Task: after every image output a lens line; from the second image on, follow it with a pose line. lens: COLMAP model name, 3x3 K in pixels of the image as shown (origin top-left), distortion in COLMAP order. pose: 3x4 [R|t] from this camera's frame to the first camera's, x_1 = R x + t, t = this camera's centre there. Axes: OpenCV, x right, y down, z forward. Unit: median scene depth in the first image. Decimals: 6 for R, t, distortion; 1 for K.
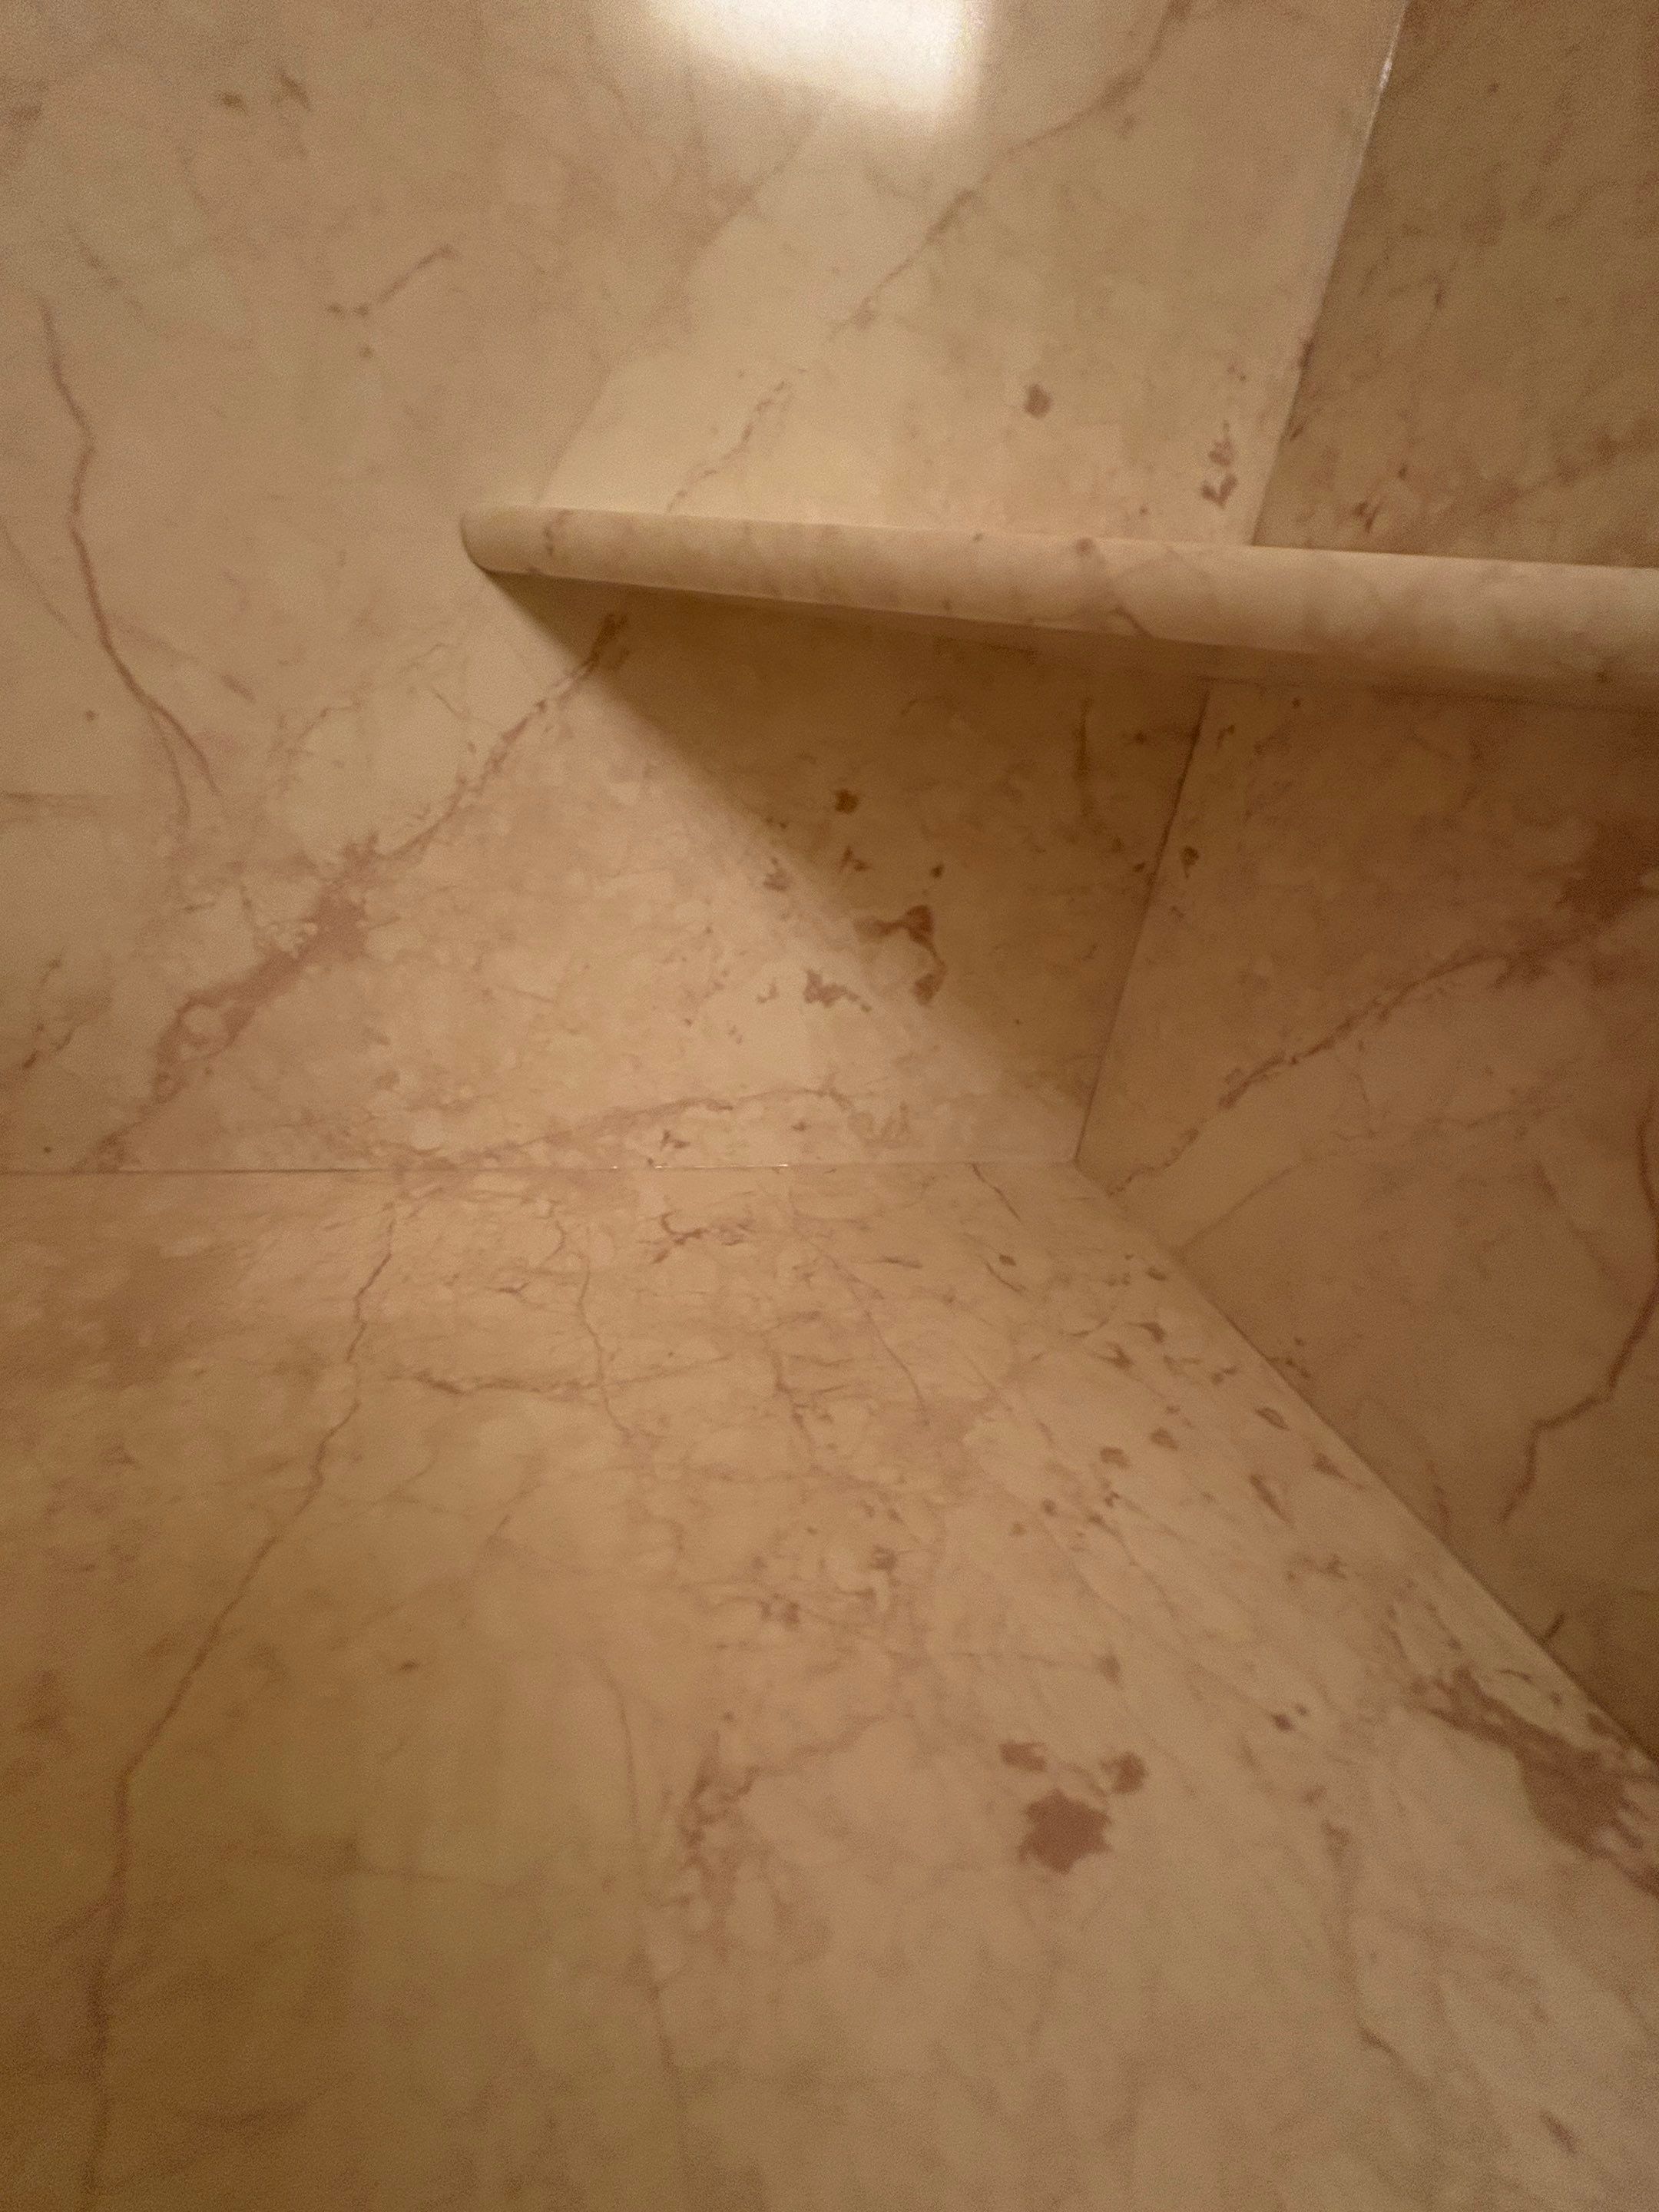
lens RADIAL K [[881.6, 0, 828.7], [0, 881.6, 1105.4], [0, 0, 1]] dist [0.000058, -0.000217]
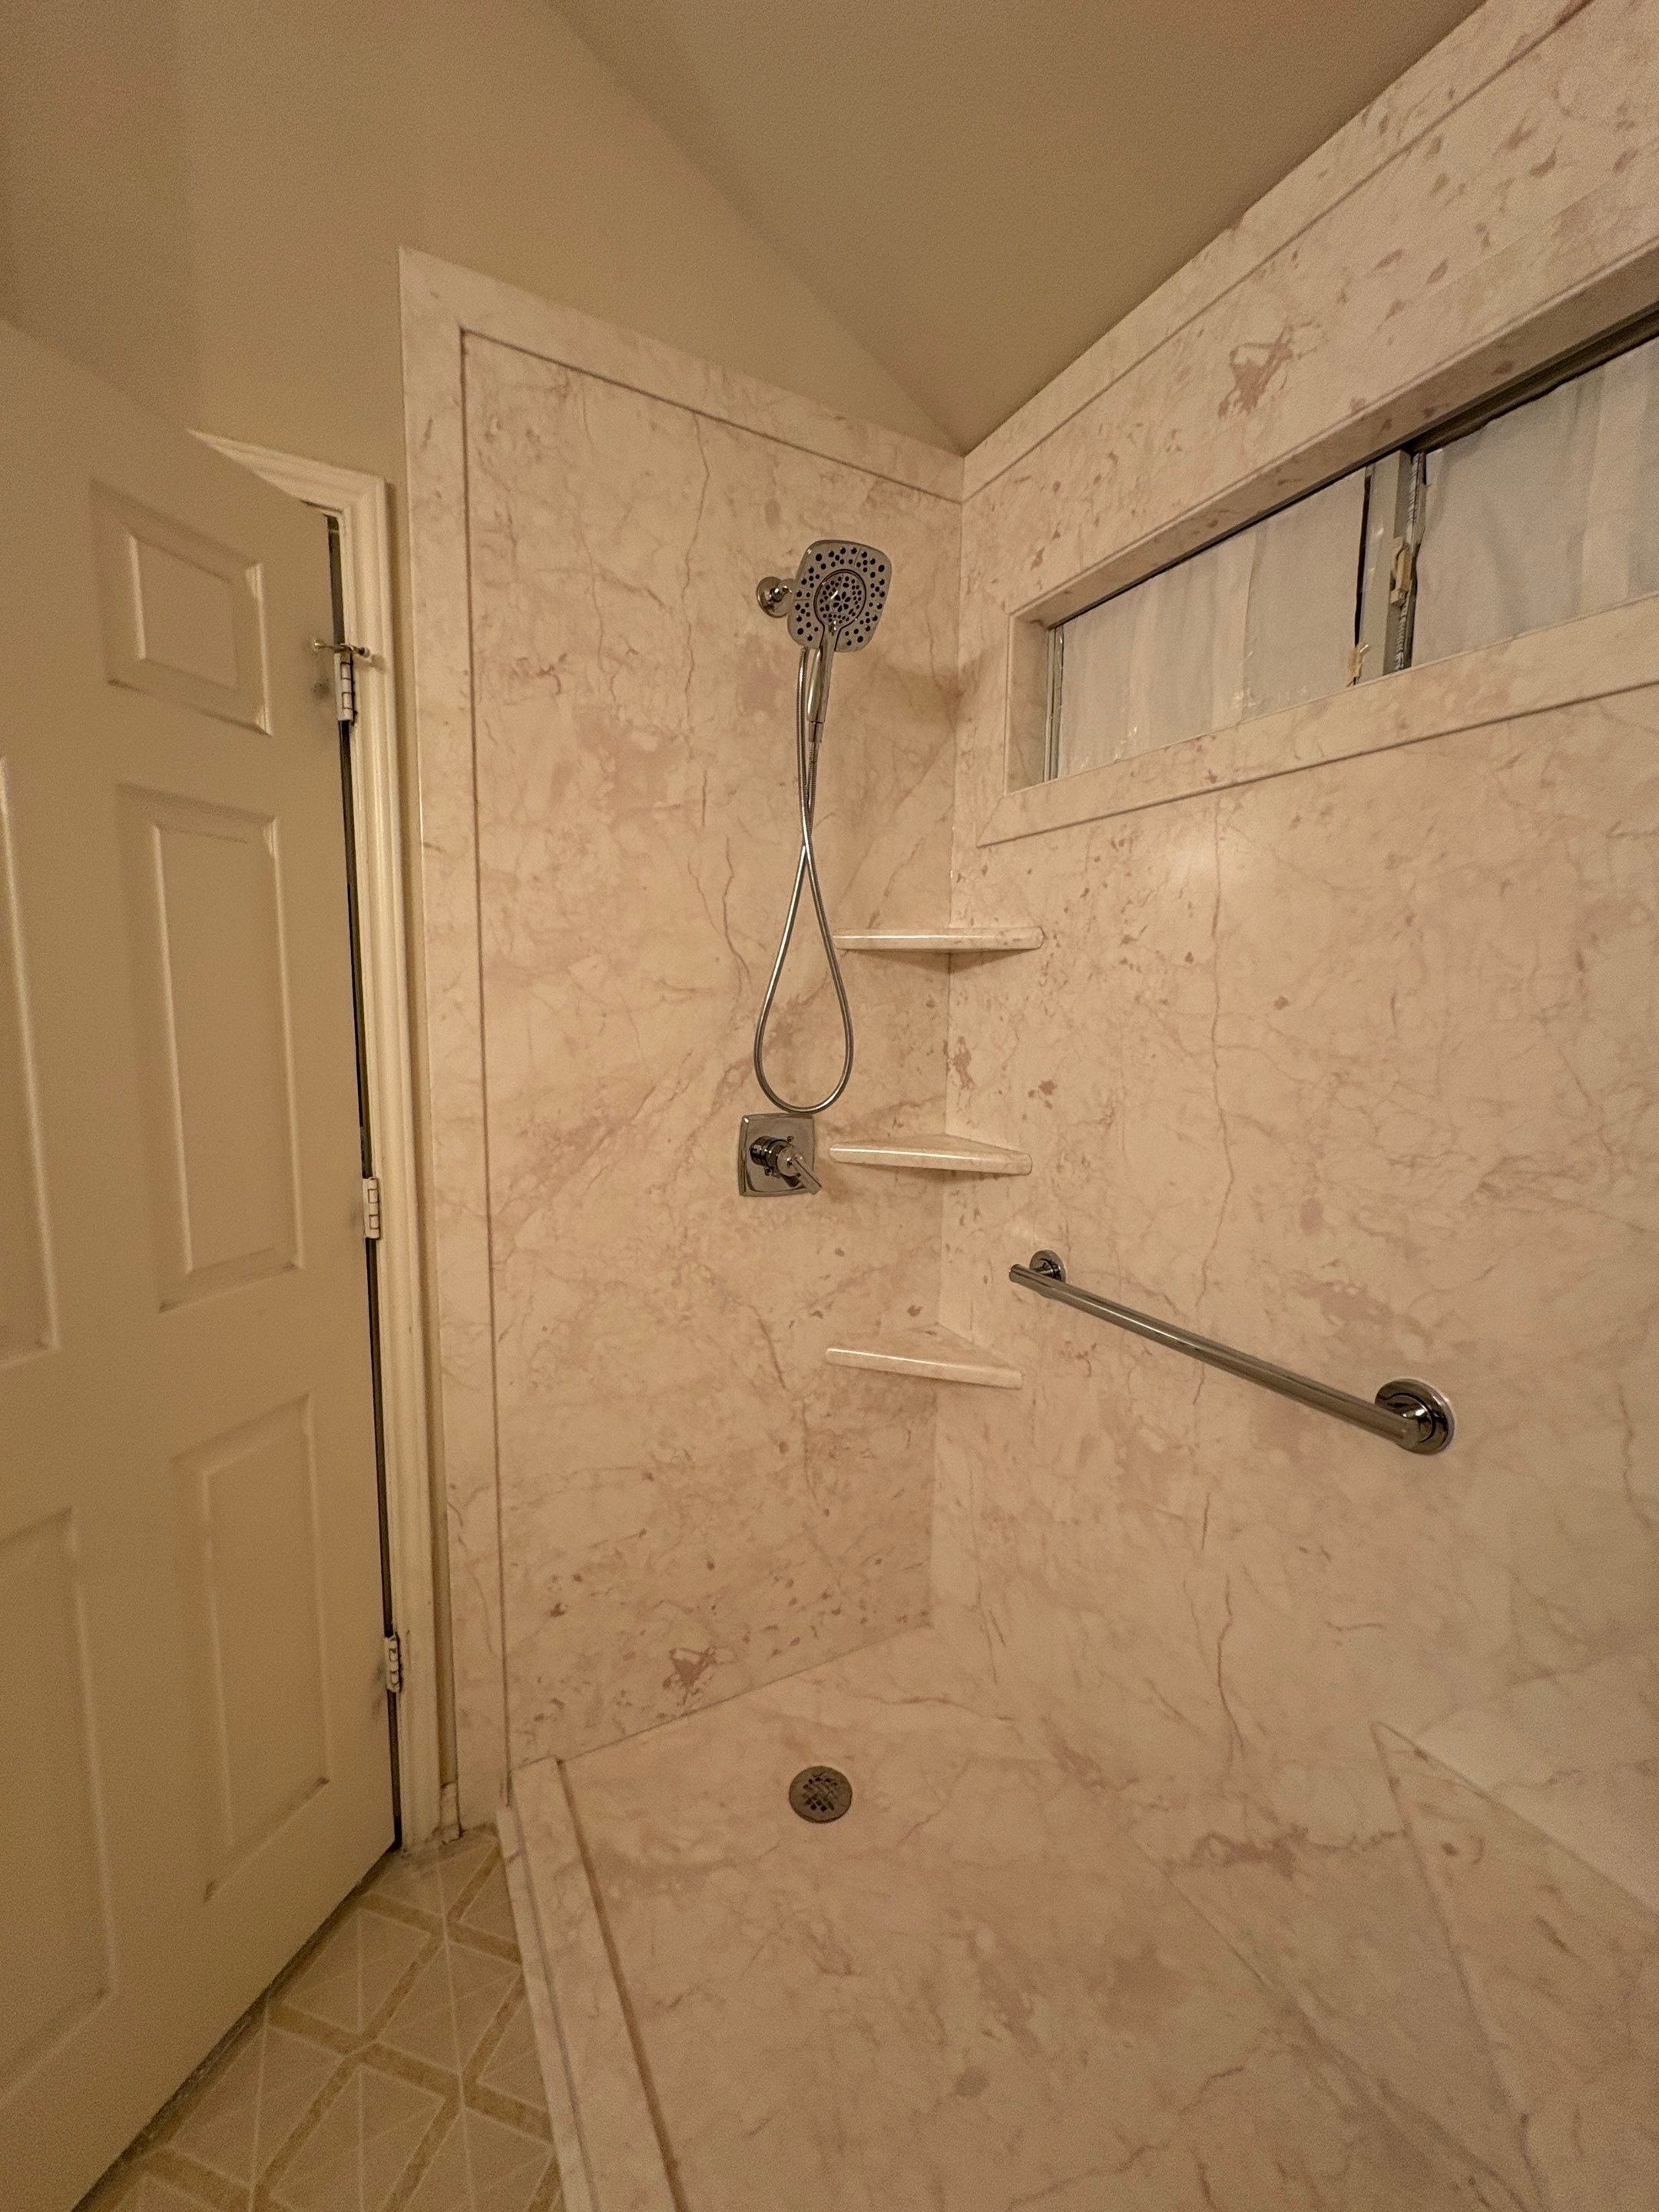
lens RADIAL K [[881.6, 0, 828.7], [0, 881.6, 1105.4], [0, 0, 1]] dist [0.000058, -0.000217]
pose [[0.243537, -0.014141, -0.969788, 1.066135], [-0.402936, 0.908047, -0.114428, -1.080402], [0.882231, 0.418630, 0.215445, -0.928232]]
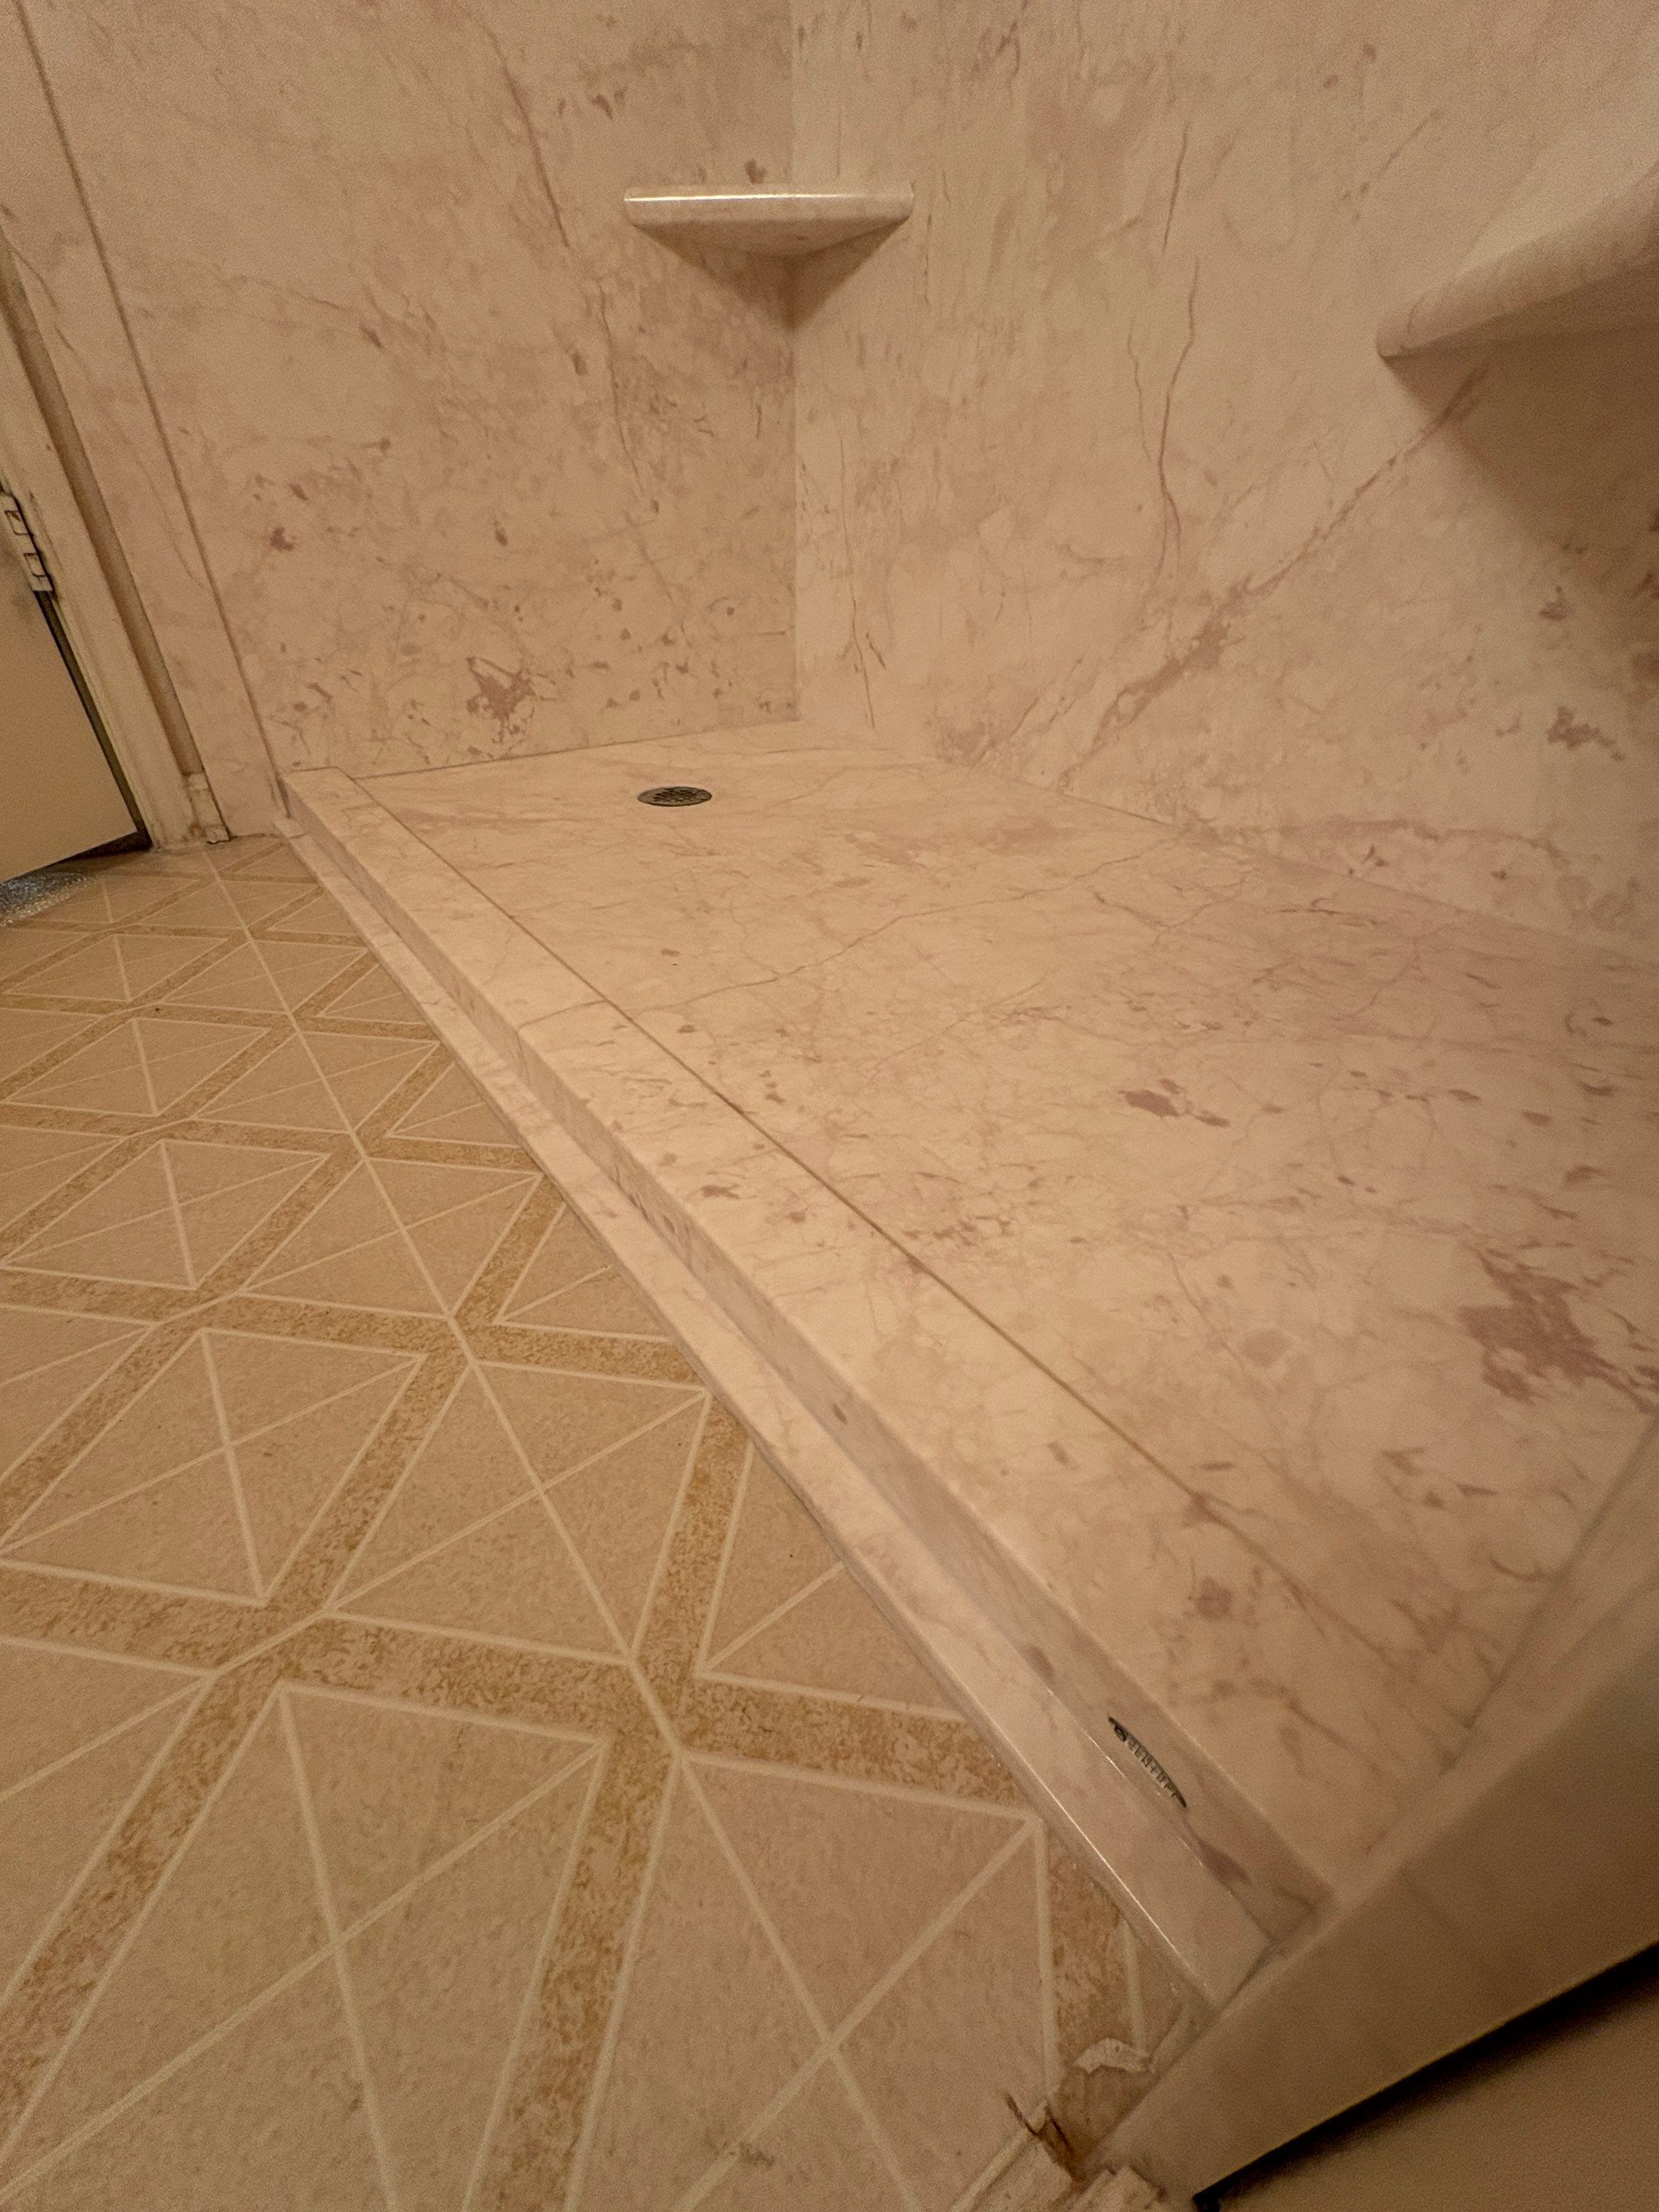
lens RADIAL K [[884.3, 0, 829.5], [0, 884.3, 1106.0], [0, 0, 1]] dist [0.001192, -0.000620]
pose [[0.389244, 0.410663, -0.824527, 0.846419], [-0.360609, 0.891613, 0.273839, 0.356699], [0.847614, 0.190741, 0.495144, -0.200945]]
